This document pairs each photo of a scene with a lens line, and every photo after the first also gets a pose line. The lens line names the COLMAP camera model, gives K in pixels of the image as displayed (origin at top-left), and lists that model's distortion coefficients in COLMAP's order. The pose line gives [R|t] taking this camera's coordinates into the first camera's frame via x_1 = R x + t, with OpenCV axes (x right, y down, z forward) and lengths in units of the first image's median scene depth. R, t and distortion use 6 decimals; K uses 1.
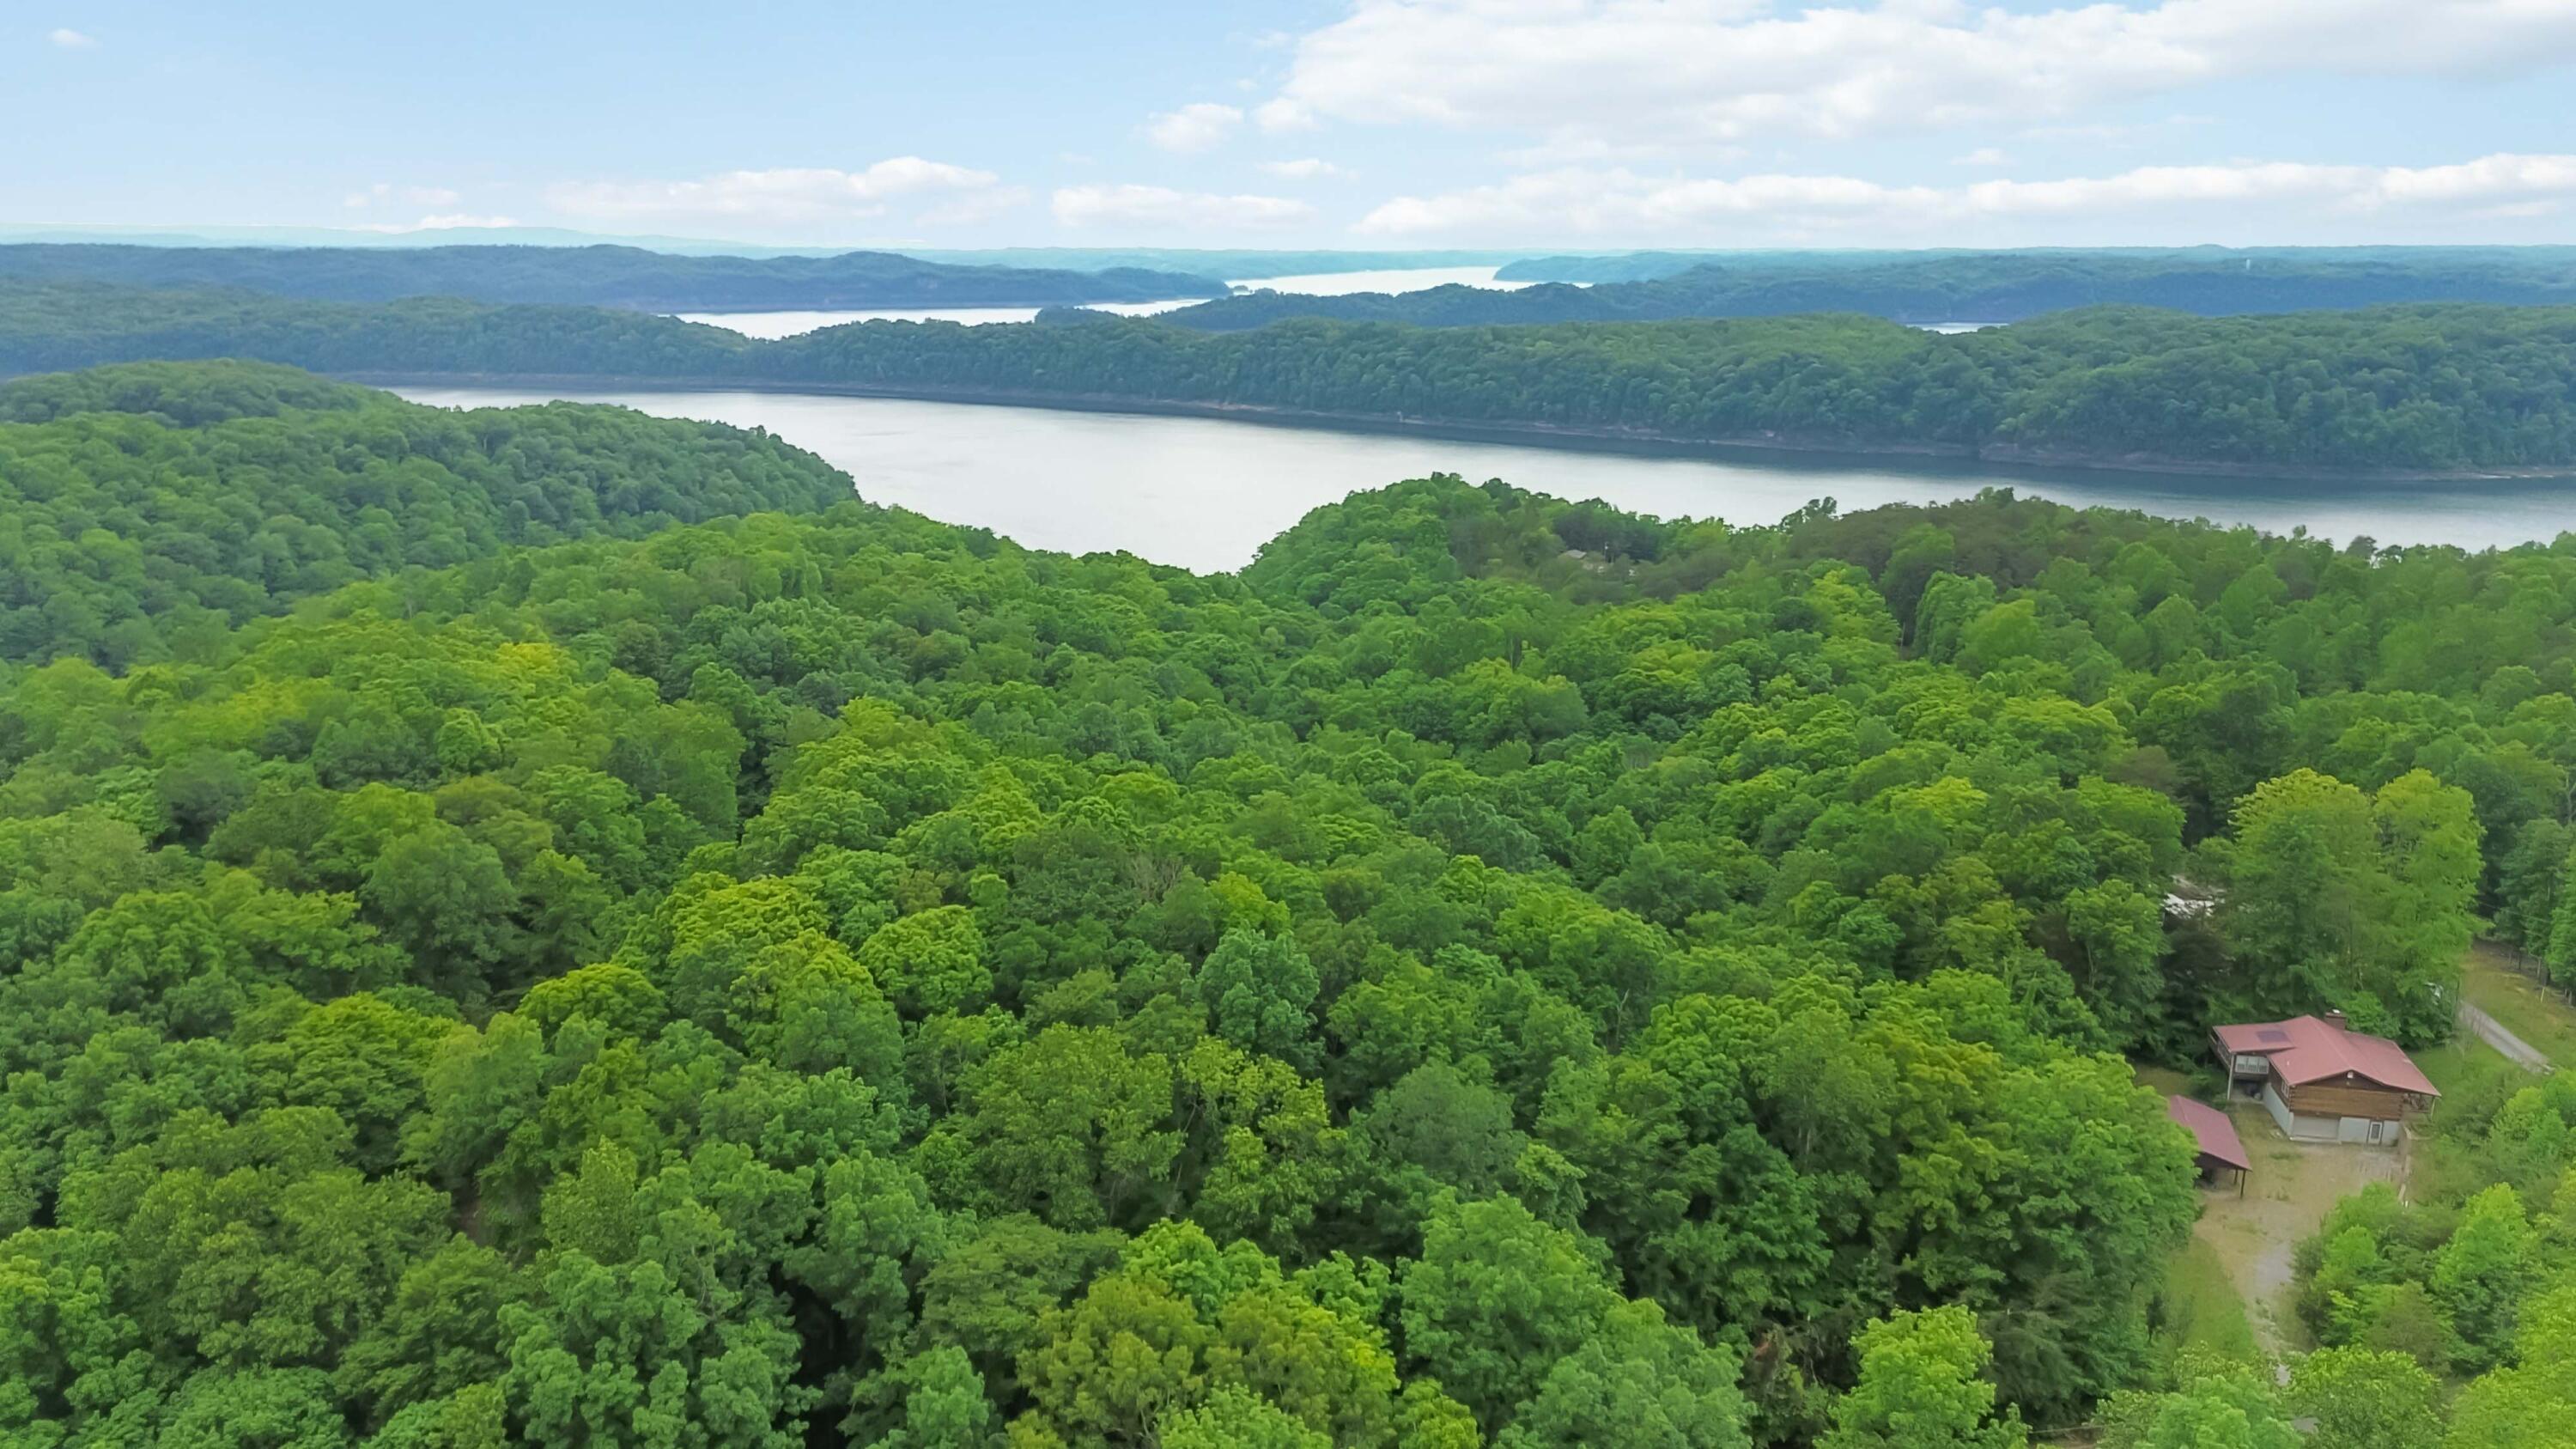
lens RADIAL K [[1875.7, 0, 1288.0], [0, 1875.7, 724.5], [0, 0, 1]] dist [0.046890, -0.005094]
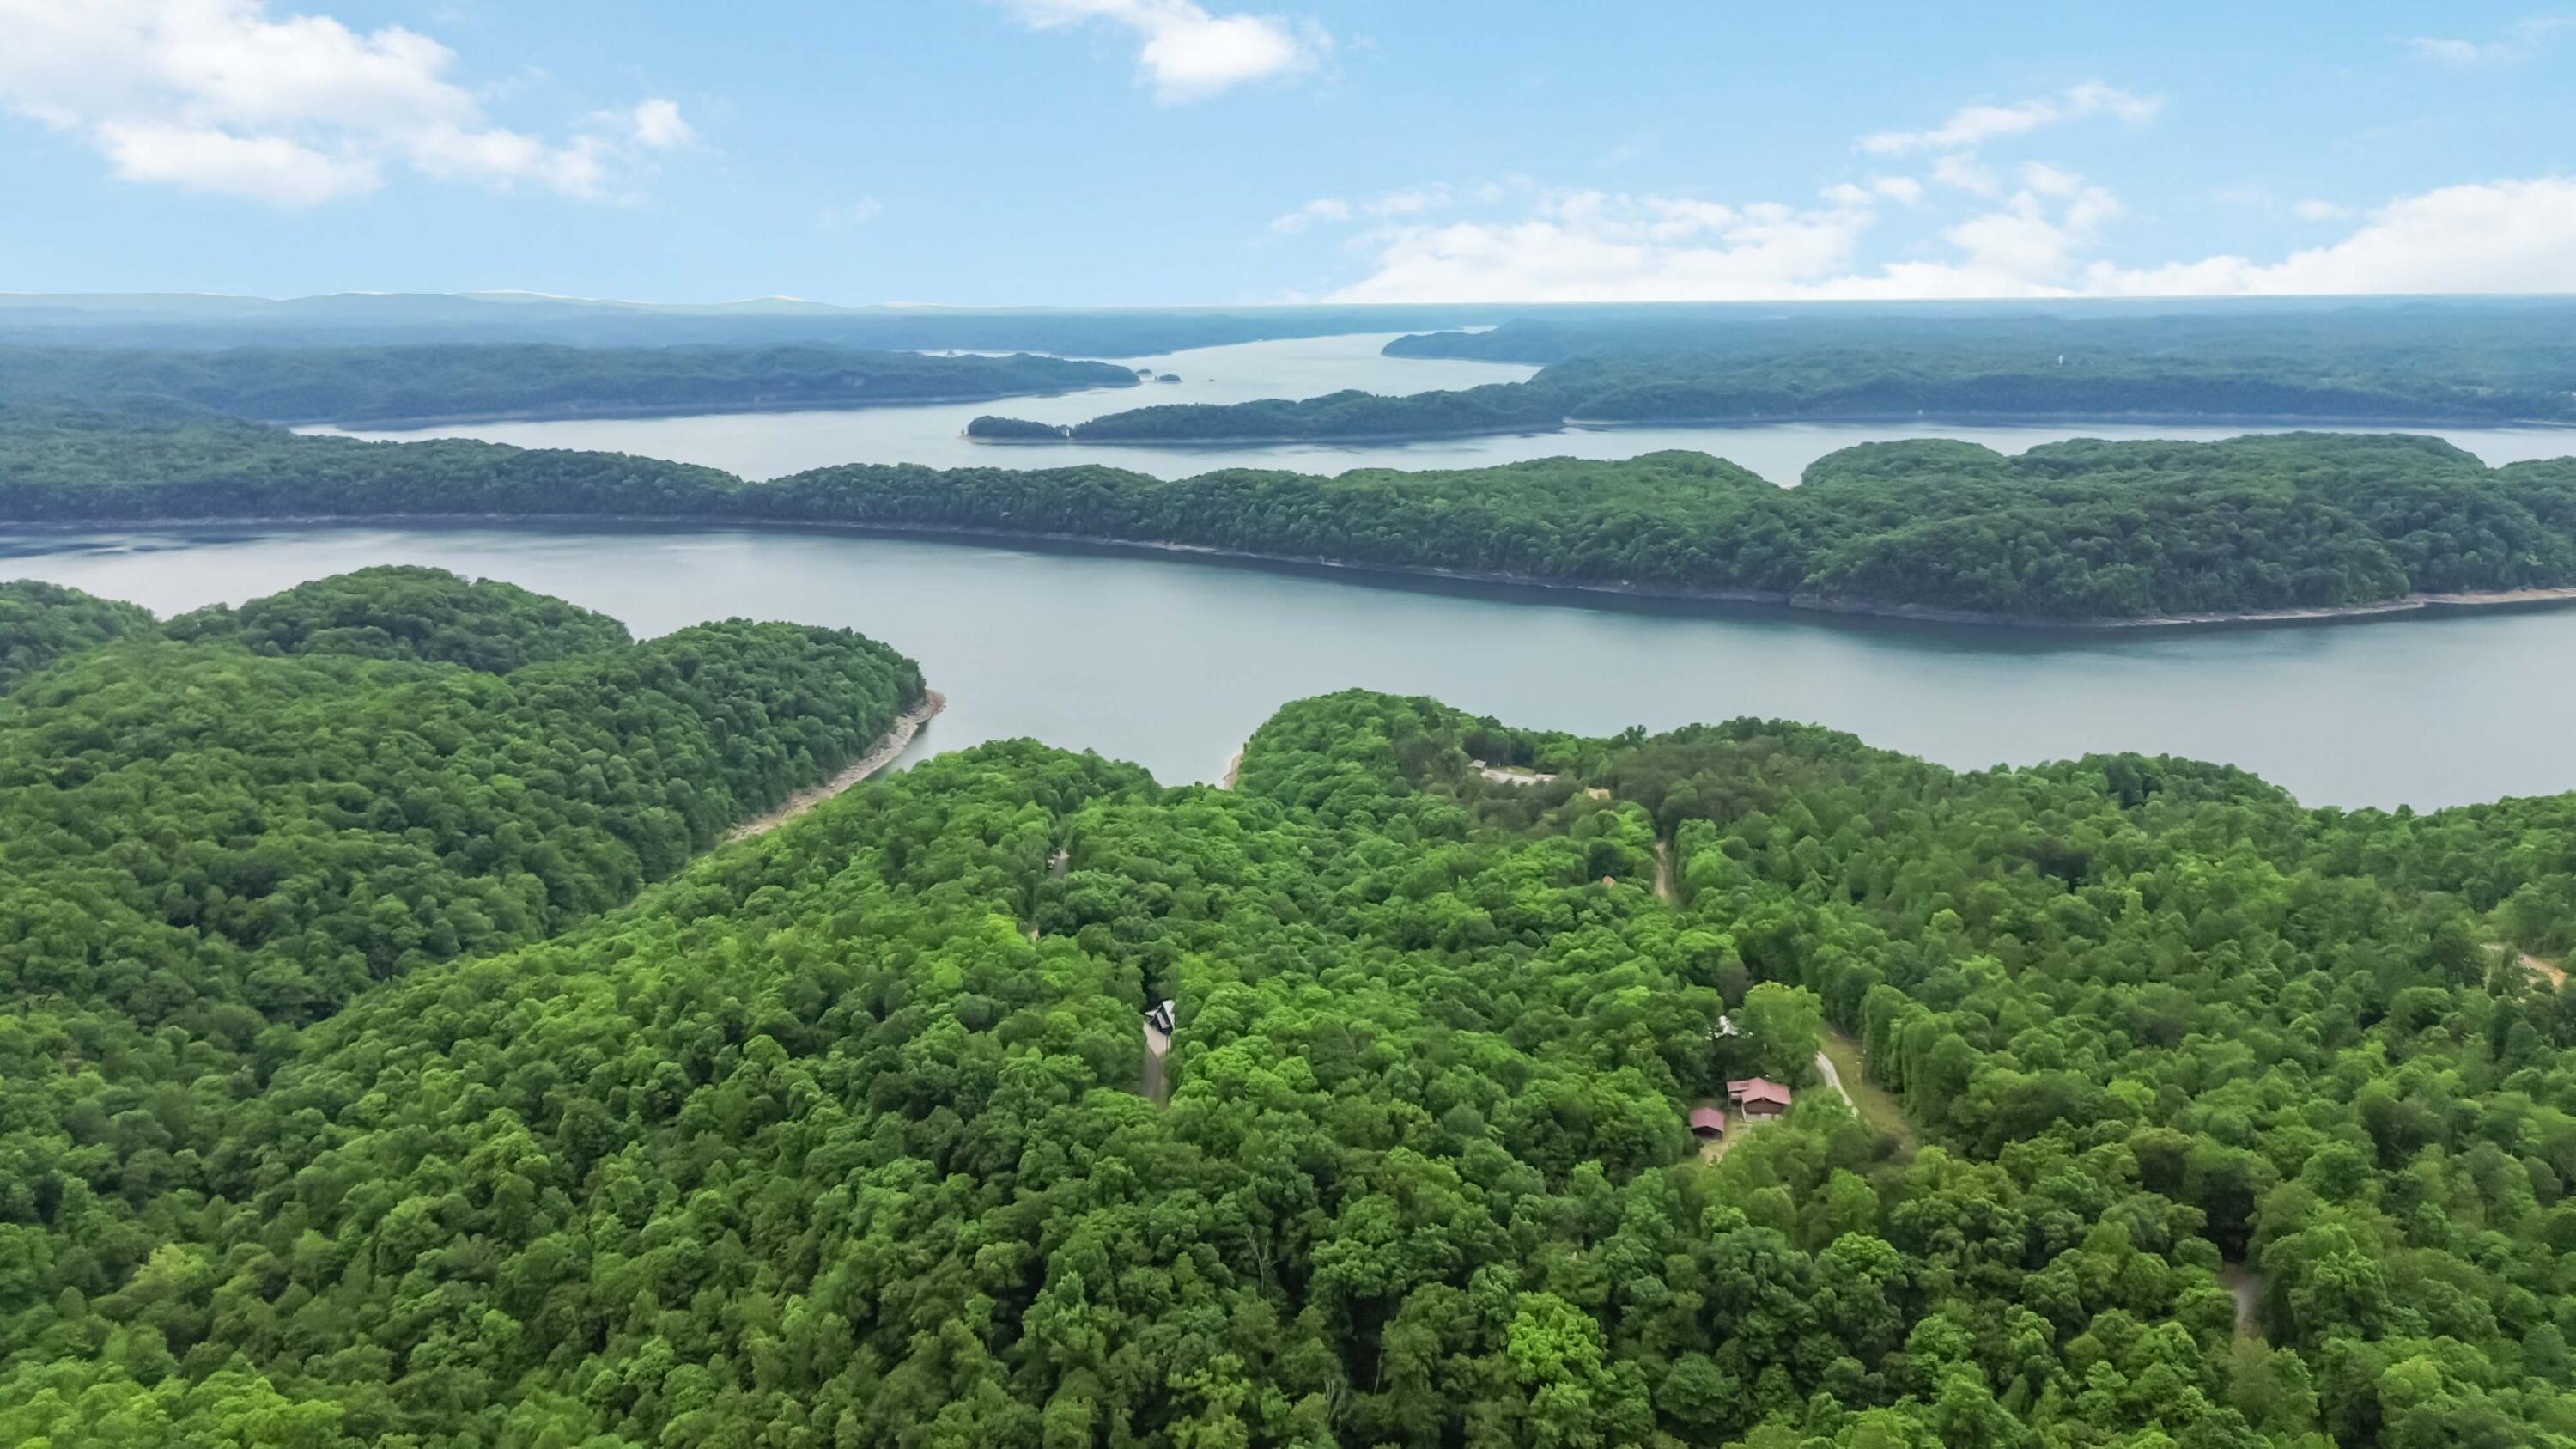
lens RADIAL K [[1878.3, 0, 1288.0], [0, 1878.3, 724.5], [0, 0, 1]] dist [0.102443, -0.080990]
pose [[0.998136, -0.019982, 0.057664, -0.181172], [0.021229, 0.999552, -0.021092, -0.191851], [-0.057217, 0.022277, 0.998113, -1.048704]]
